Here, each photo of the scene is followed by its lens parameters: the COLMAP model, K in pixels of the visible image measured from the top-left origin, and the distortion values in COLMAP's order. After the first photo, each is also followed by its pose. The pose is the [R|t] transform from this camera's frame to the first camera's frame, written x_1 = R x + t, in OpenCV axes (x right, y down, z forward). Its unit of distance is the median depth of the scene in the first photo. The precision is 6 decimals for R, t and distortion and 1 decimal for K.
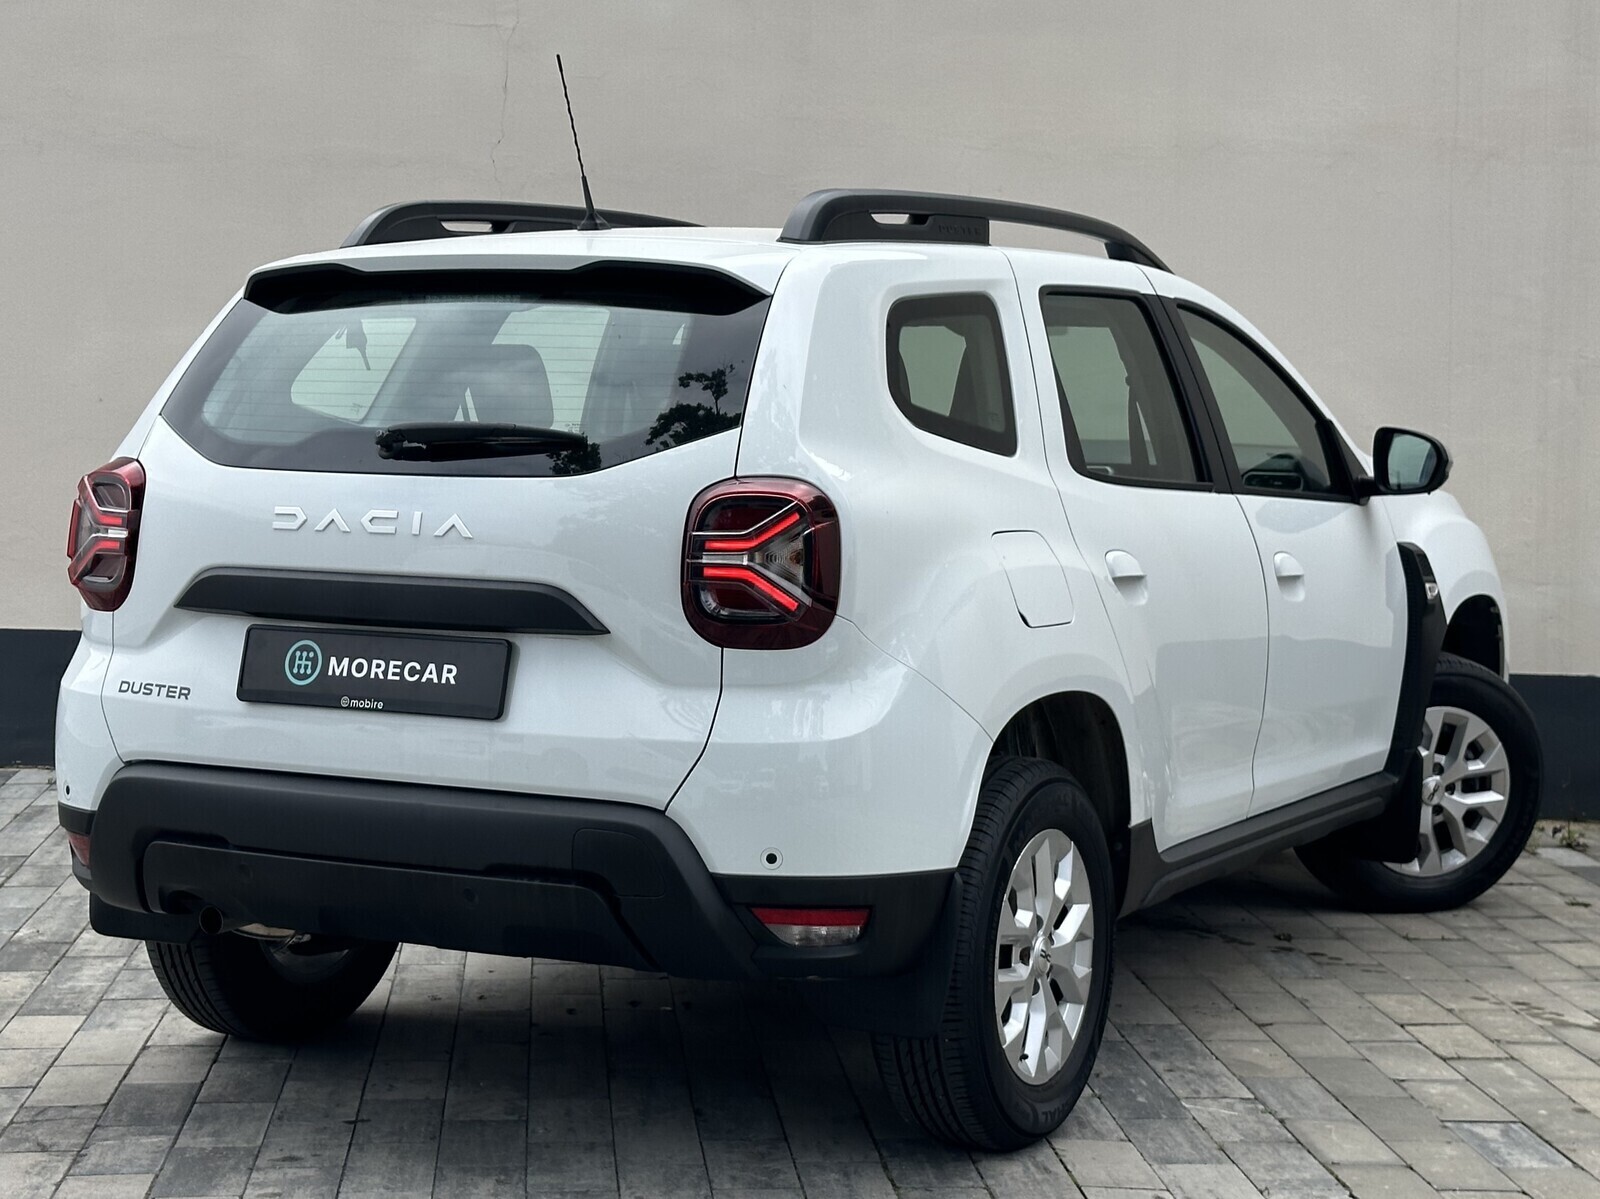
lens RADIAL K [[2637.0, 0, 800.0], [0, 2637.0, 599.5], [0, 0, 1]] dist [0.188465, 0.236027]
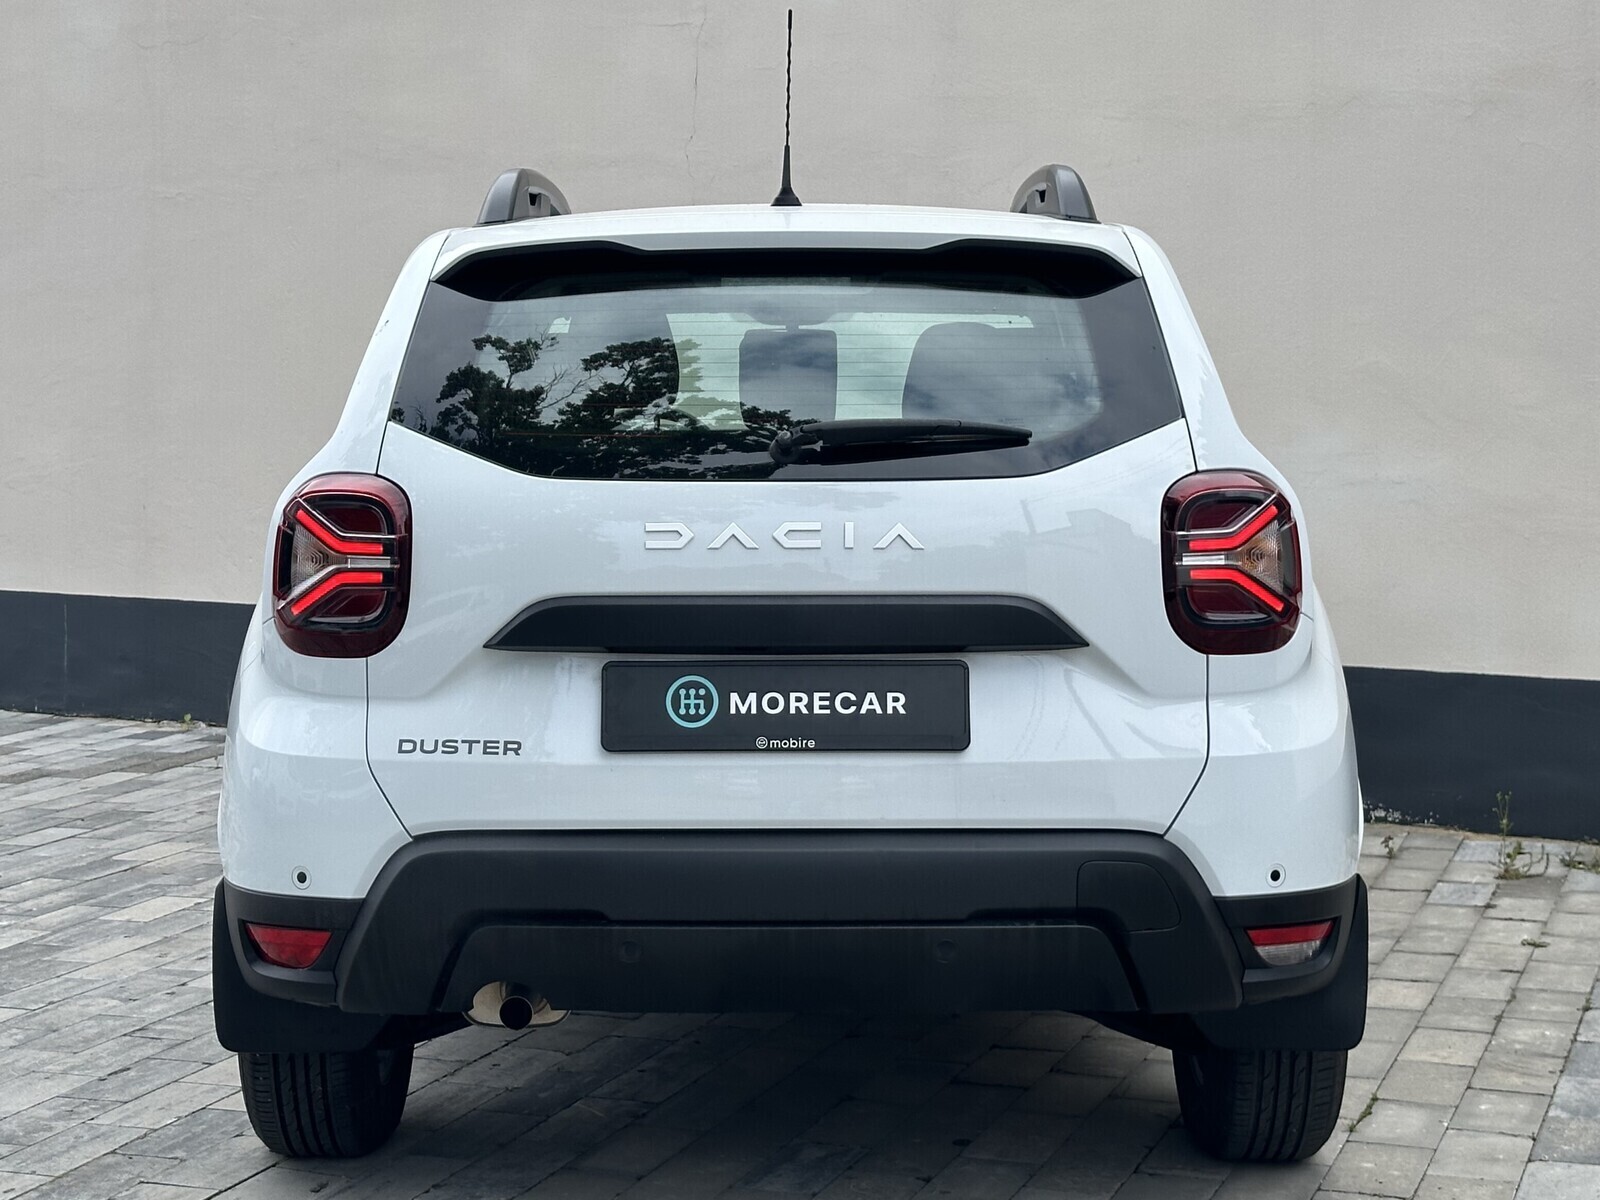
lens RADIAL K [[2637.0, 0, 800.0], [0, 2637.0, 600.0], [0, 0, 1]] dist [0.188465, 0.236027]
pose [[0.890419, -0.050039, 0.452383, -0.551780], [0.048252, 0.998715, 0.015496, -0.021371], [-0.452577, 0.008030, 0.891689, 0.218831]]
